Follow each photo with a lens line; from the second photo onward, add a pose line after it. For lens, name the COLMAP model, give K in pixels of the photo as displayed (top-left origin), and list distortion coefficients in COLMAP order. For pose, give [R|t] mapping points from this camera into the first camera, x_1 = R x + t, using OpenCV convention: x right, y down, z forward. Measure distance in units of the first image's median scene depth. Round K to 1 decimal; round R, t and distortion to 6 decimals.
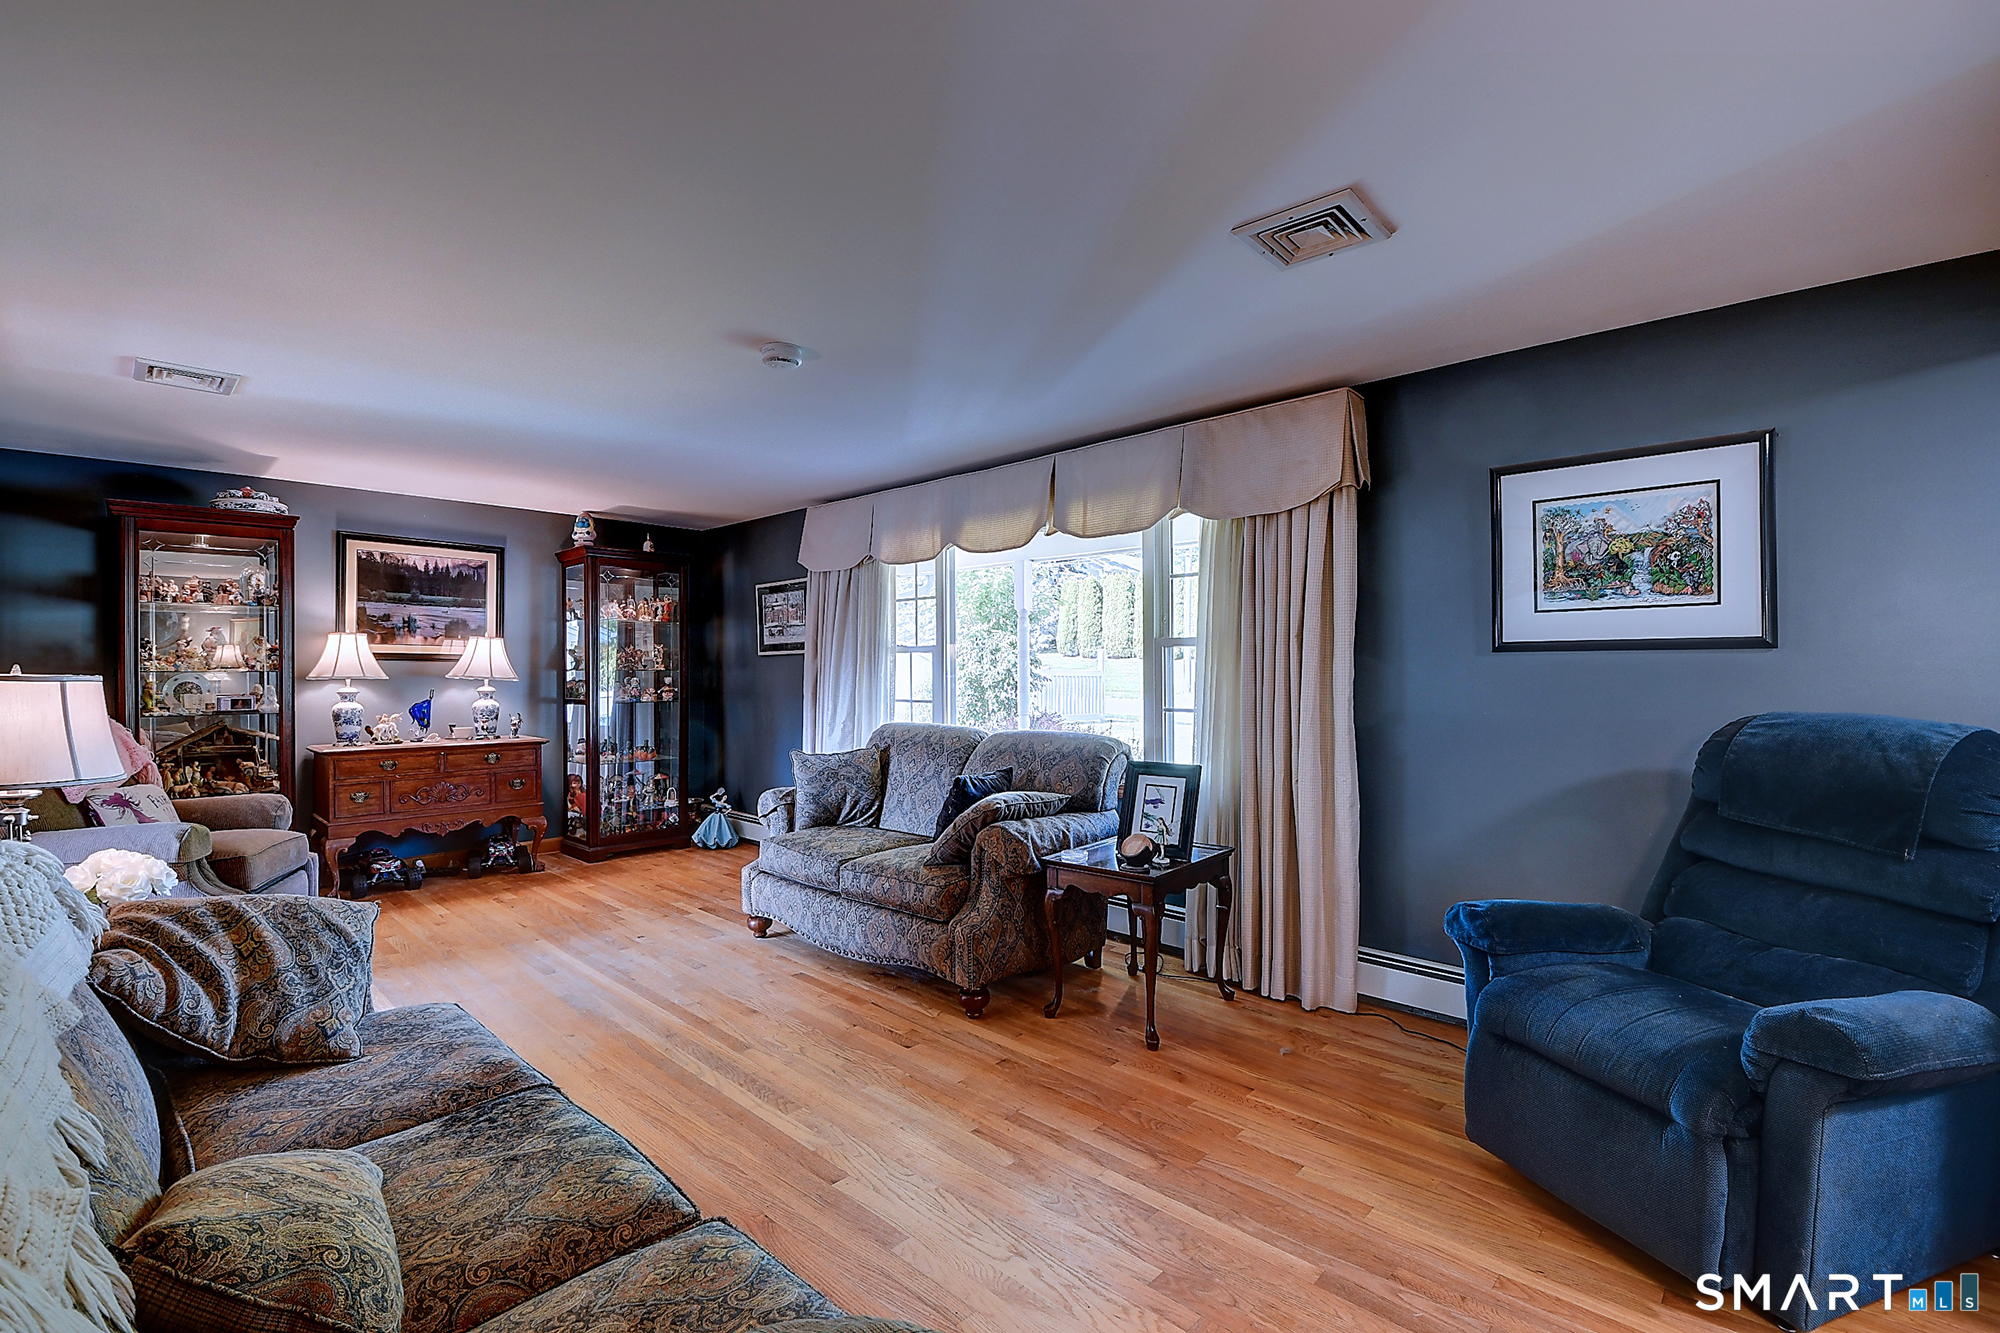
lens RADIAL K [[893.8, 0, 1014.6], [0, 893.8, 672.9], [0, 0, 1]] dist [-0.017254, -0.002548]
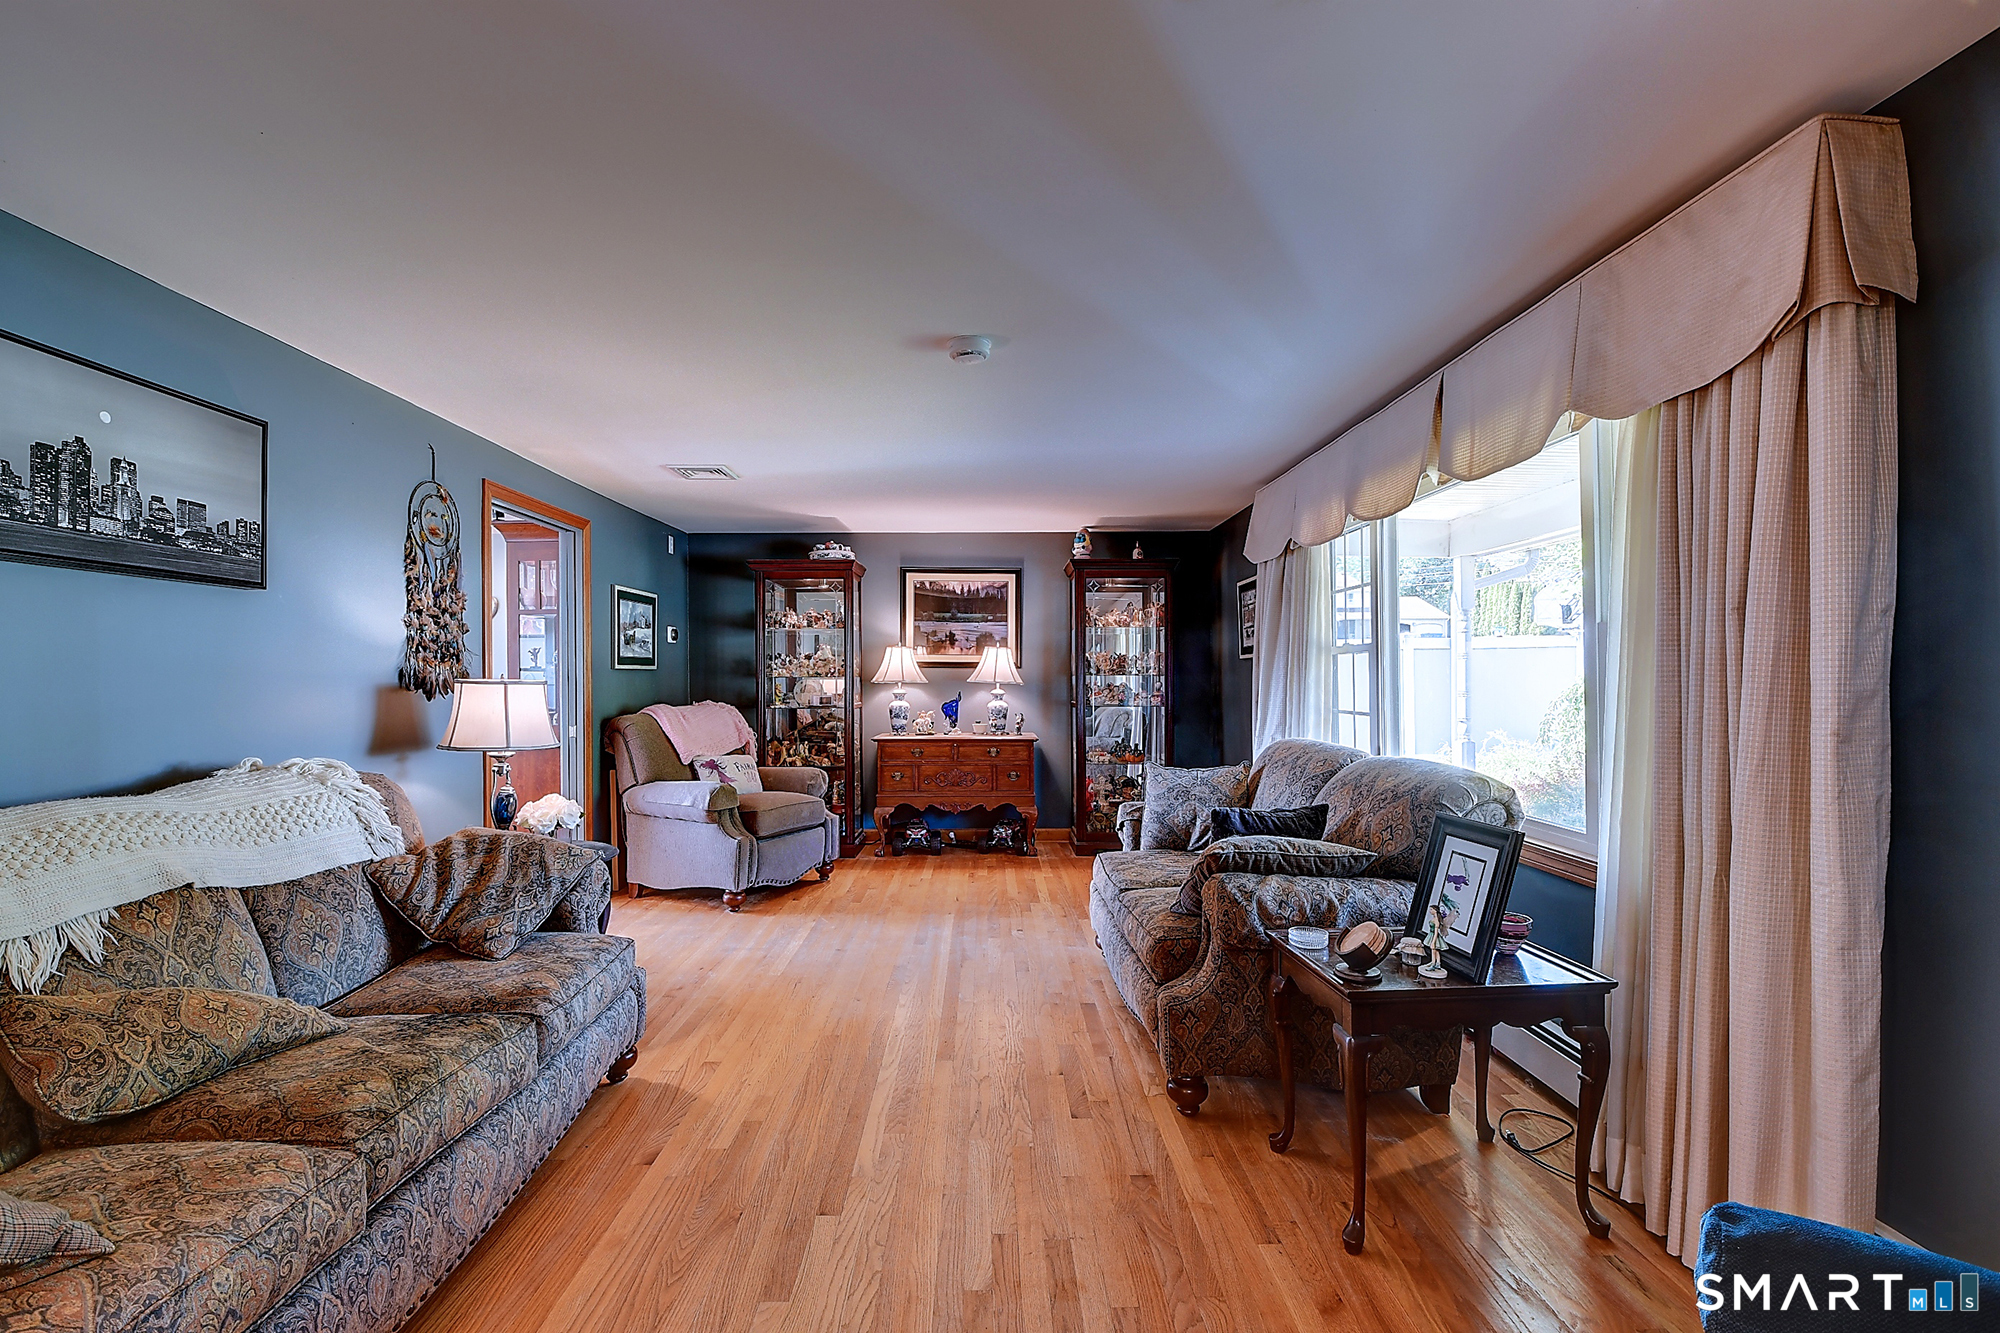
lens RADIAL K [[893.8, 0, 988.4], [0, 893.8, 678.7], [0, 0, 1]] dist [-0.017254, -0.002548]
pose [[0.671468, 0.000793, -0.741033, 0.282955], [0.001239, 0.999997, 0.002193, -0.001646], [0.741033, -0.002391, 0.671465, 0.225775]]
